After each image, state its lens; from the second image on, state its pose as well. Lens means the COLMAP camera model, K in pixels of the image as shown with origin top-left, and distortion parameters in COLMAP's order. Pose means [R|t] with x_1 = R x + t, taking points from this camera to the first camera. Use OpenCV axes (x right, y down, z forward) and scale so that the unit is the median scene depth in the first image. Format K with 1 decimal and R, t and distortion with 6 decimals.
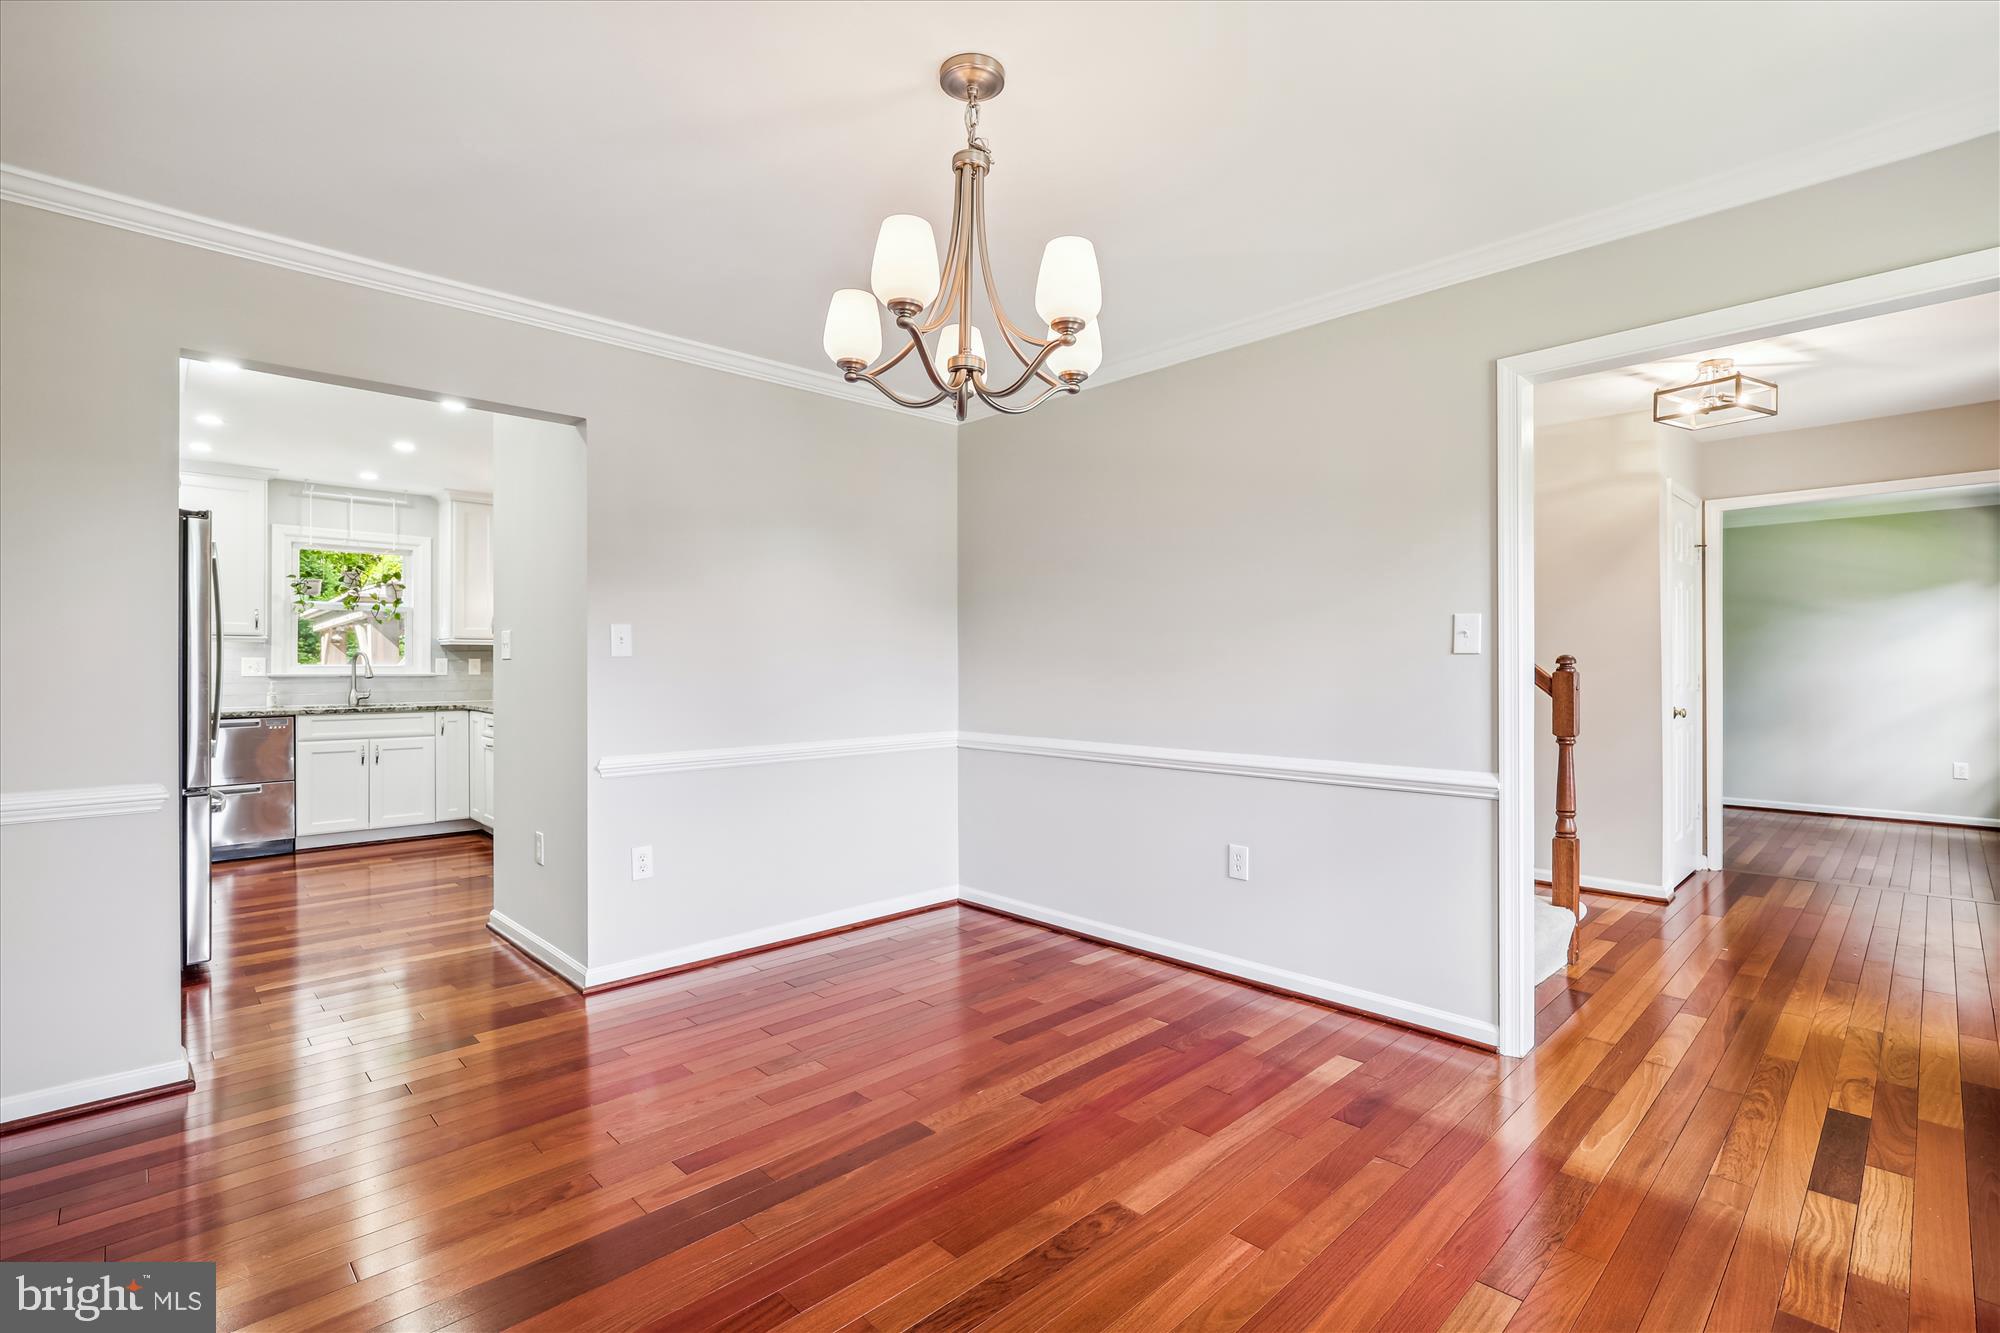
lens RADIAL K [[910.0, 0, 1006.4], [0, 910.0, 656.3], [0, 0, 1]] dist [-0.005802, 0.000027]
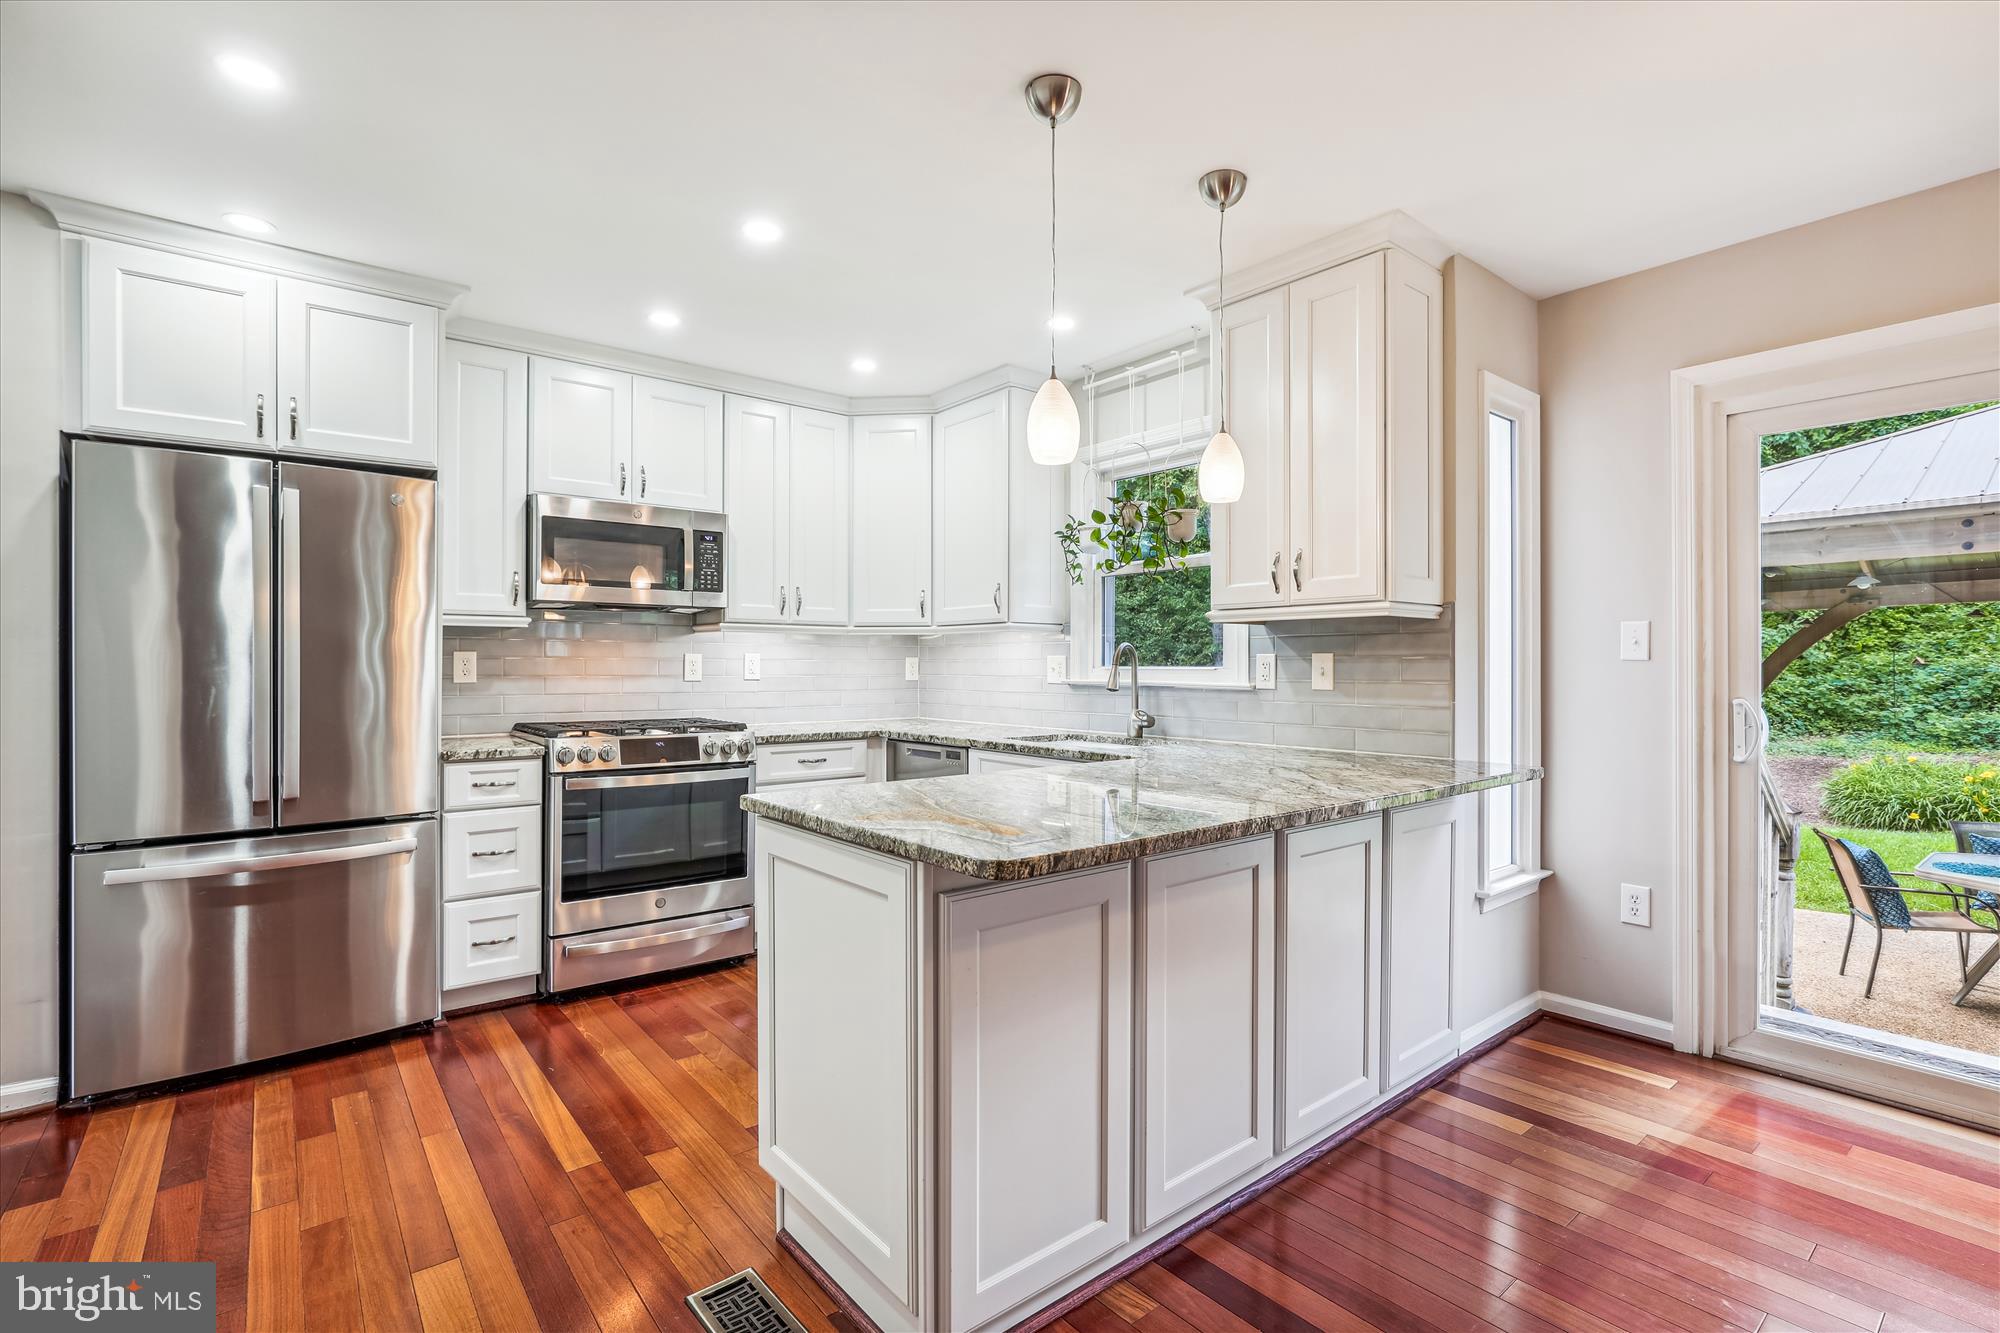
lens RADIAL K [[908.8, 0, 1010.1], [0, 908.8, 664.8], [0, 0, 1]] dist [-0.007861, 0.000059]
pose [[-0.079286, -0.000956, -0.996851, -0.150081], [0.006629, 0.999977, -0.001486, 0.008497], [0.996830, -0.006726, -0.079278, 0.981598]]
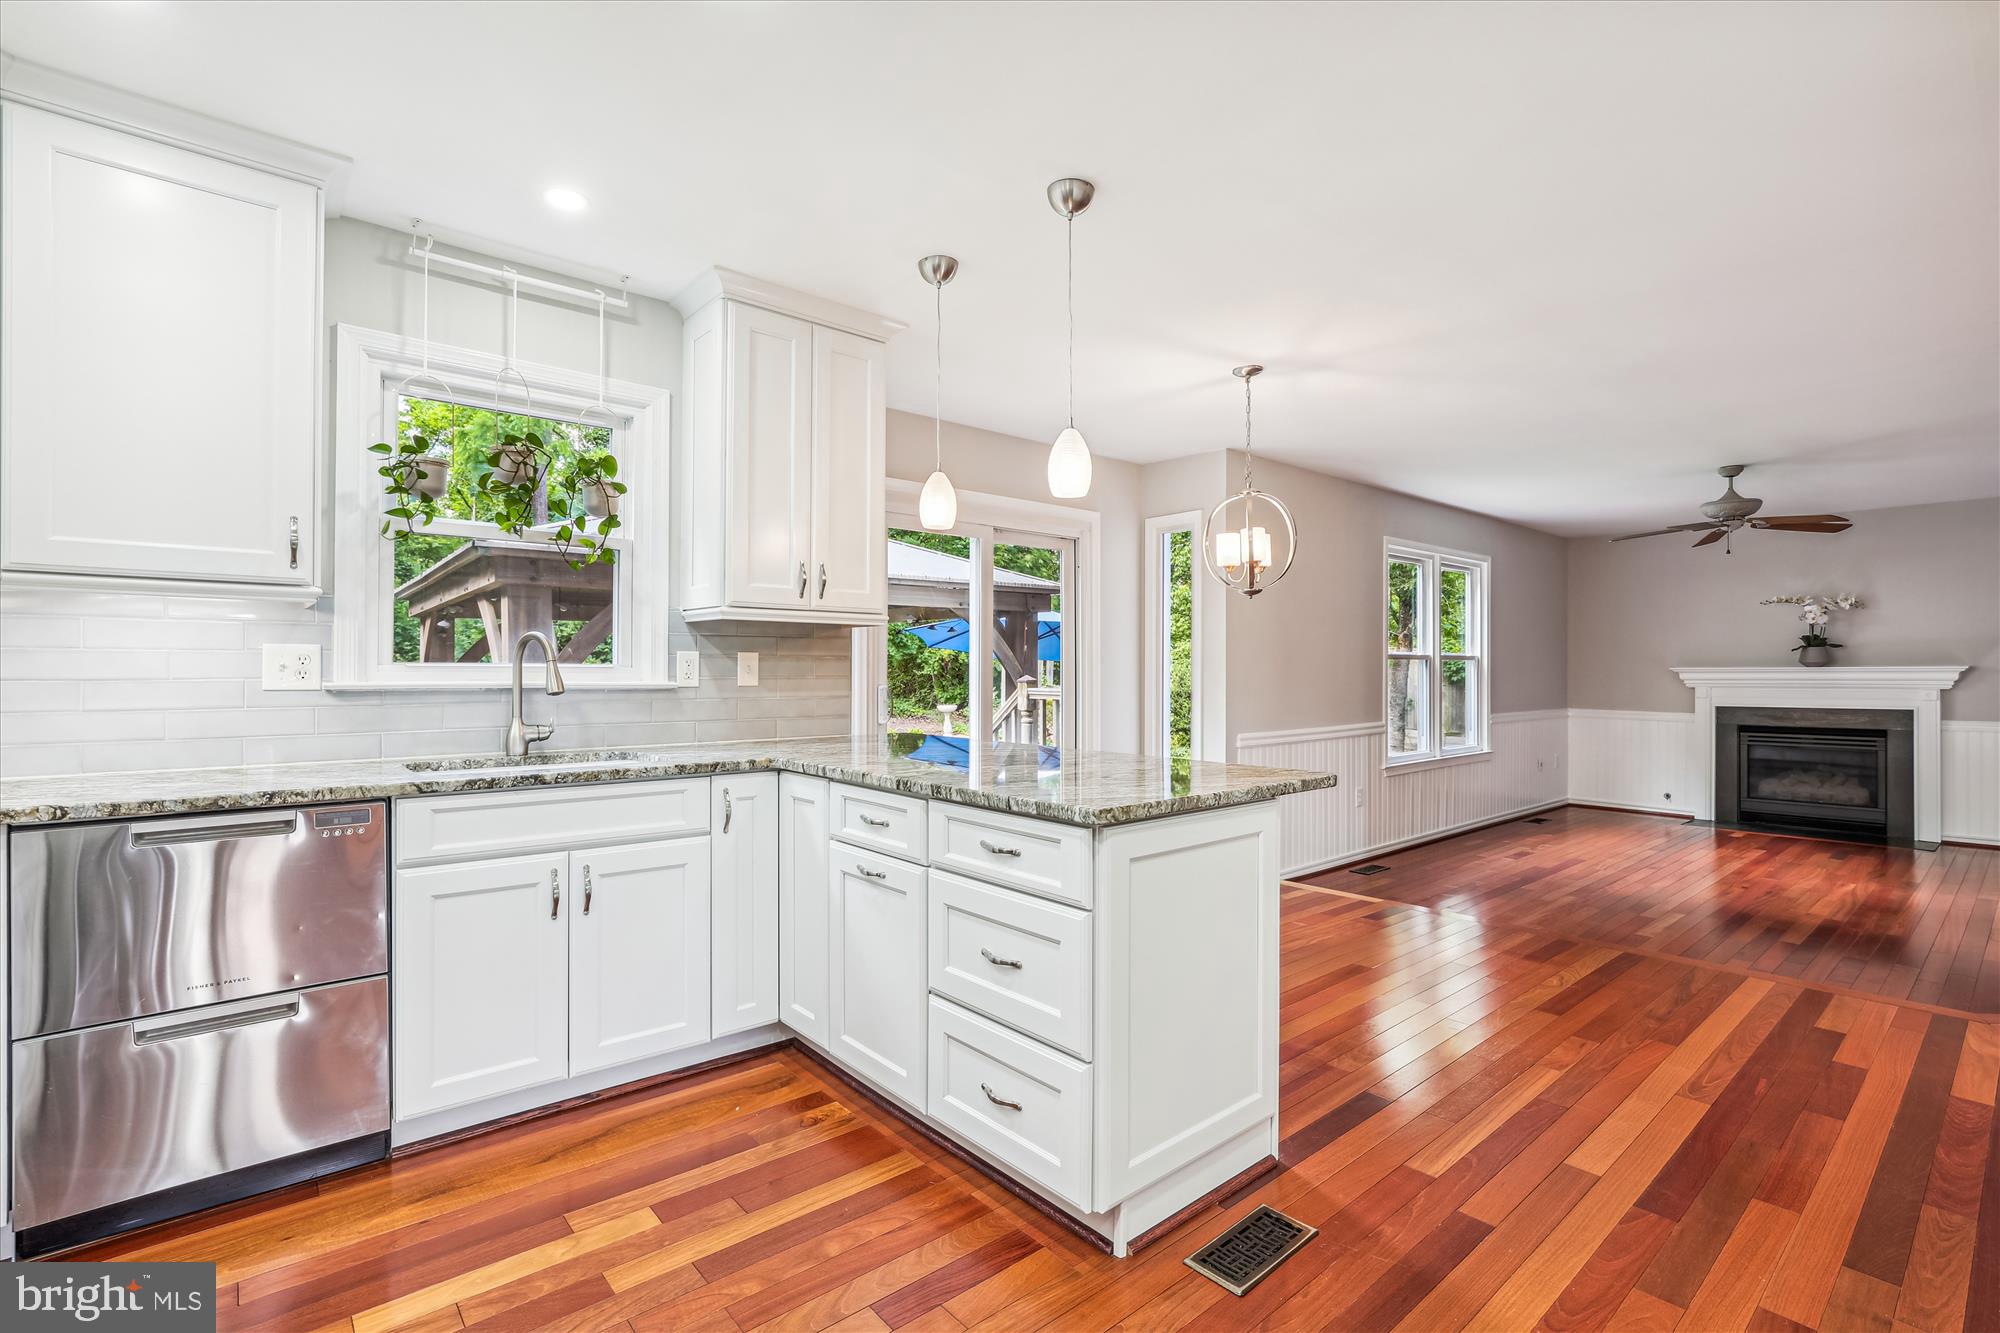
lens RADIAL K [[908.8, 0, 1010.1], [0, 908.8, 664.8], [0, 0, 1]] dist [-0.007861, 0.000059]
pose [[0.998377, 0.003299, -0.056859, -0.466835], [-0.003218, 0.999994, 0.001513, 0.008709], [0.056864, -0.001328, 0.998381, 0.589653]]
